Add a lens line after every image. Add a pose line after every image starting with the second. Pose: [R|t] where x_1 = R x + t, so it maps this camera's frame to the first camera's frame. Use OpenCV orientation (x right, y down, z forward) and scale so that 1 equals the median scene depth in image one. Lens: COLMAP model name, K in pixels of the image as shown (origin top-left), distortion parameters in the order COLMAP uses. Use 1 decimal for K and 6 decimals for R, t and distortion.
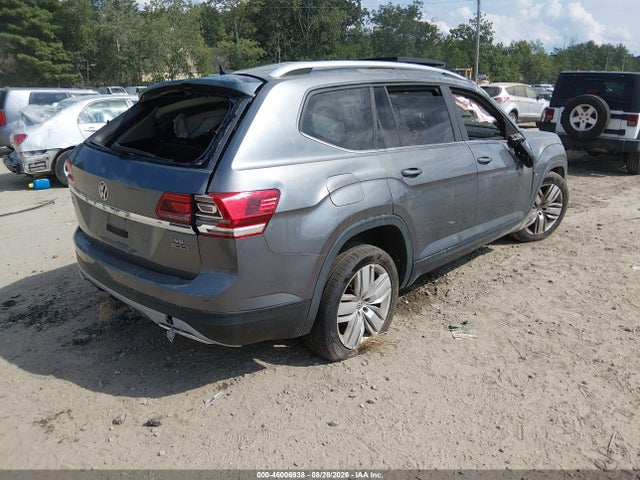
lens RADIAL K [[486.5, 0, 320.0], [0, 486.5, 240.0], [0, 0, 1]] dist [0.036470, -0.073617]
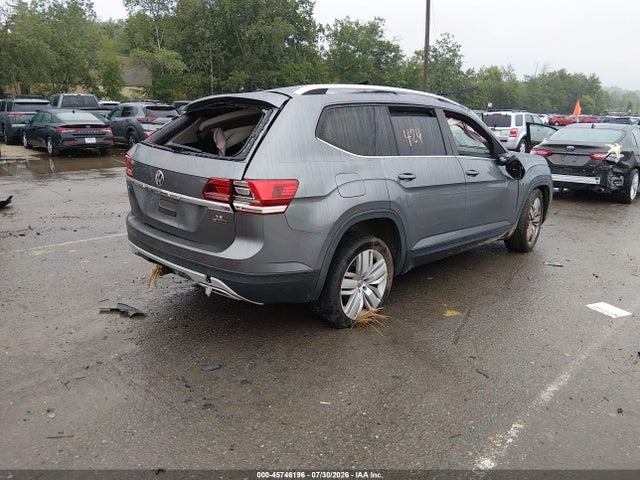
lens RADIAL K [[473.1, 0, 320.0], [0, 473.1, 240.0], [0, 0, 1]] dist [0.076561, -0.116477]
pose [[0.998970, 0.036777, -0.026590, 0.009411], [-0.038148, 0.997865, -0.053019, 0.091711], [0.024584, 0.053979, 0.998239, -0.183501]]
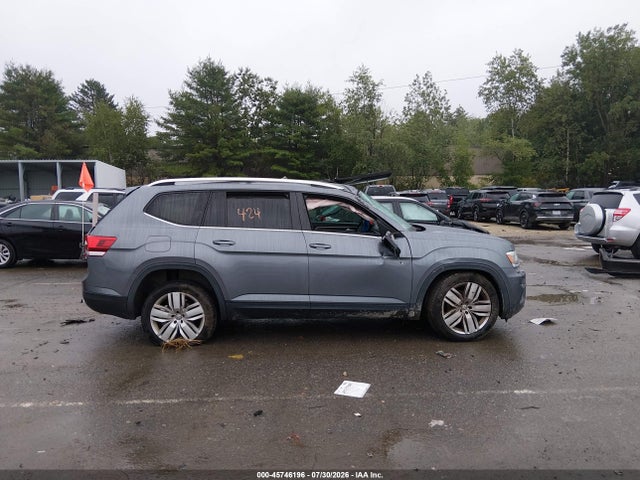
lens RADIAL K [[473.1, 0, 320.0], [0, 473.1, 240.0], [0, 0, 1]] dist [0.076561, -0.116477]
pose [[0.714575, 0.072155, -0.695828, 1.557224], [-0.219204, 0.967669, -0.124766, -0.024686], [0.664328, 0.241683, 0.707289, 0.108931]]
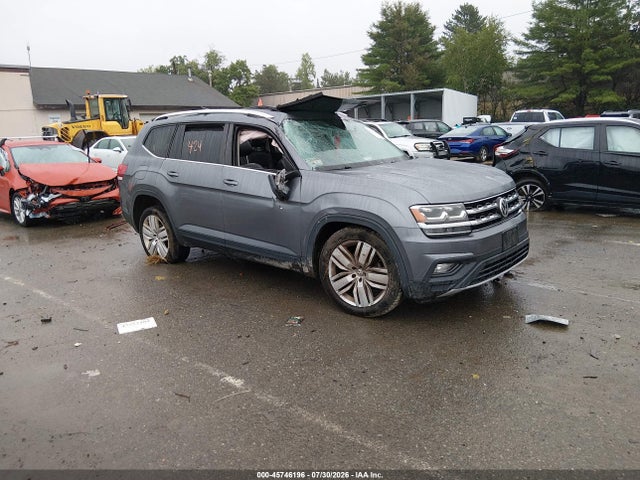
lens RADIAL K [[473.1, 0, 320.0], [0, 473.1, 240.0], [0, 0, 1]] dist [0.076561, -0.116477]
pose [[0.059177, 0.234701, -0.970265, 1.979588], [-0.277892, 0.937420, 0.209807, -0.434811], [0.958788, 0.257213, 0.120695, 1.406166]]
